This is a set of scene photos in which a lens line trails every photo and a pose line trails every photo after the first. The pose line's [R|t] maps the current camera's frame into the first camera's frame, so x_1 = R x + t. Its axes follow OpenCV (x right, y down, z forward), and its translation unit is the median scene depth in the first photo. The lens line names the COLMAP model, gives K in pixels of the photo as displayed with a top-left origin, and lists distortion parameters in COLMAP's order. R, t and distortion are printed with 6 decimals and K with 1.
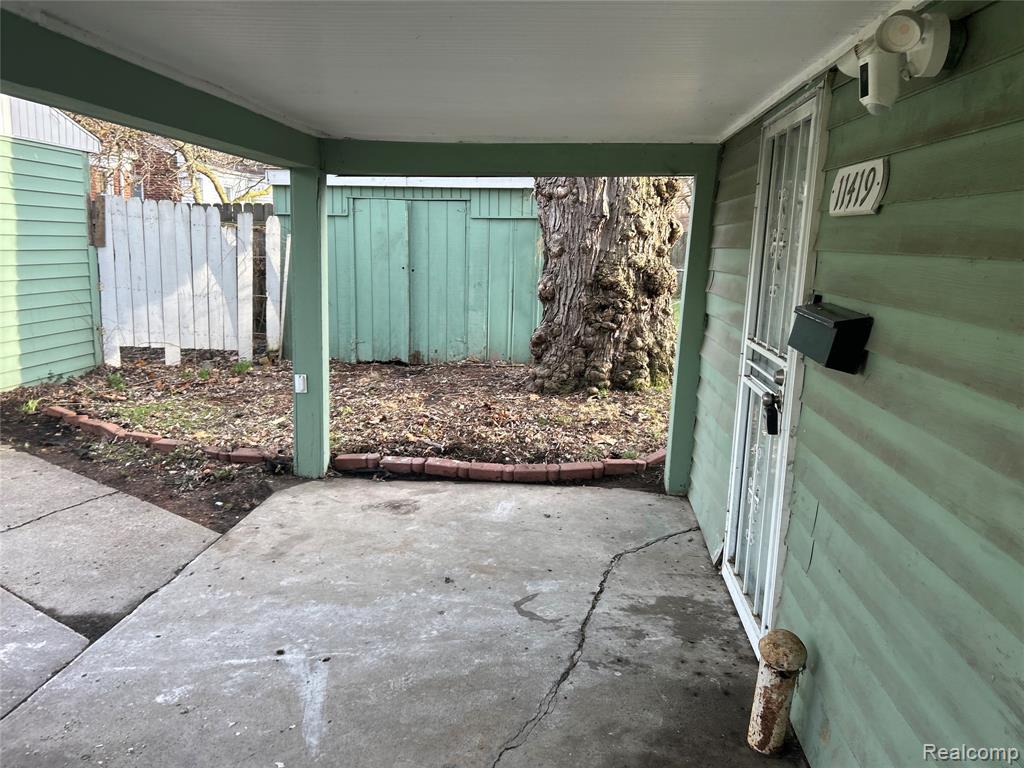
lens RADIAL K [[771.5, 0, 511.7], [0, 771.5, 377.6], [0, 0, 1]] dist [0.031815, -0.033877]
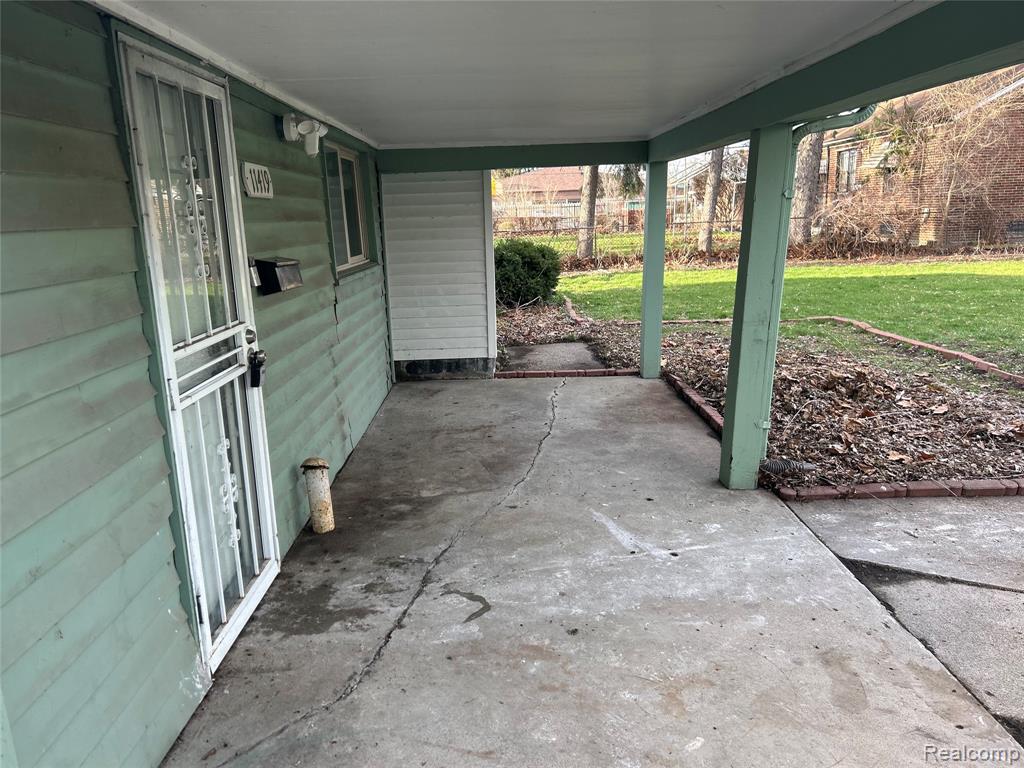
lens RADIAL K [[771.5, 0, 511.6], [0, 771.5, 394.6], [0, 0, 1]] dist [0.031815, -0.033877]
pose [[-0.995542, 0.017732, -0.092638, 0.062198], [-0.019926, 0.920463, 0.390321, -0.322240], [0.092191, 0.390426, -0.916007, 1.827954]]
